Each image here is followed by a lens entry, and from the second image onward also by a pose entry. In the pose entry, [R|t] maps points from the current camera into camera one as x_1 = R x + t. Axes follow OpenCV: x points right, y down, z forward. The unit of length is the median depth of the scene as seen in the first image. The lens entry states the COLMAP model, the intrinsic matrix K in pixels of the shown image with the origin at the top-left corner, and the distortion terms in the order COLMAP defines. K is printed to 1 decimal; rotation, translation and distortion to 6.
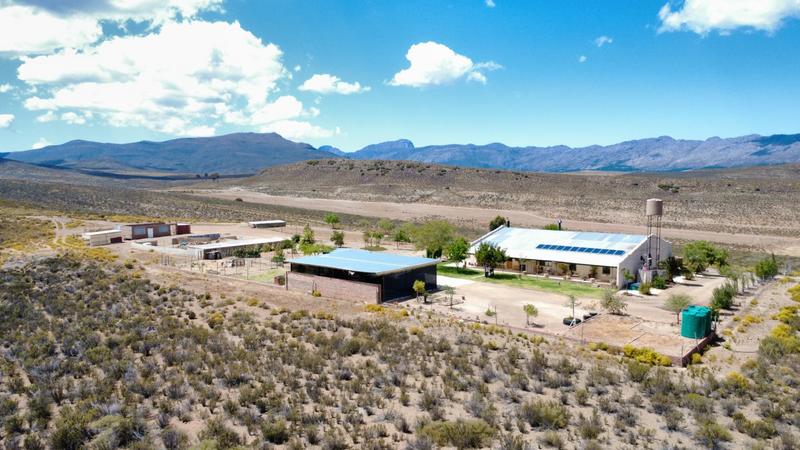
lens RADIAL K [[579.5, 0, 400.0], [0, 579.5, 223.4], [0, 0, 1]] dist [0.001798, -0.006431]
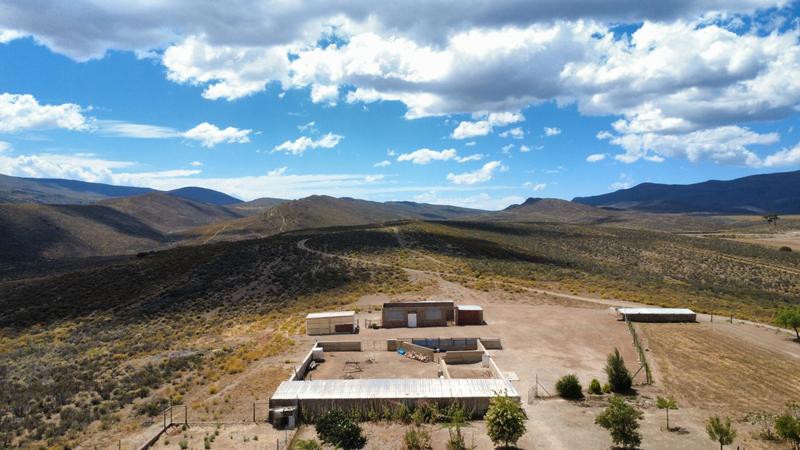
lens RADIAL K [[579.5, 0, 403.6], [0, 579.5, 222.7], [0, 0, 1]] dist [0.001798, -0.006431]
pose [[0.614271, -0.004919, -0.789080, 0.019214], [-0.051311, 0.997615, -0.046163, -0.015835], [0.787425, 0.068845, 0.612554, 0.152749]]
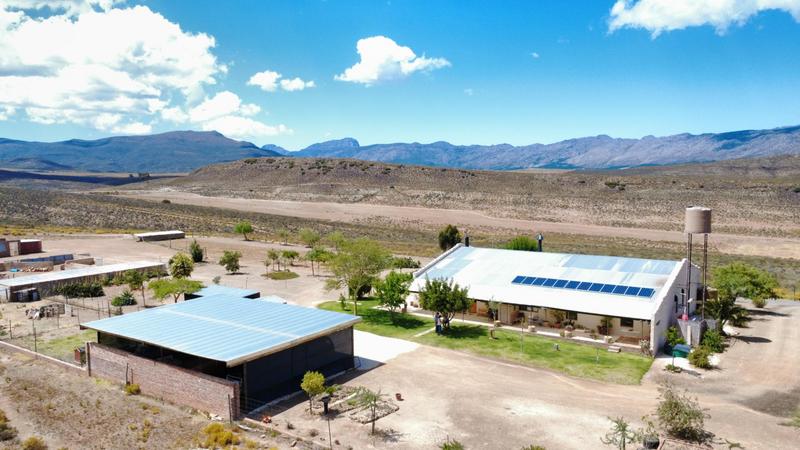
lens RADIAL K [[579.5, 0, 397.6], [0, 579.5, 229.4], [0, 0, 1]] dist [0.001798, -0.006431]
pose [[0.996074, -0.013217, 0.087534, 0.008213], [0.012126, 0.999842, 0.012989, -0.004532], [-0.087692, -0.011877, 0.996077, 0.059915]]
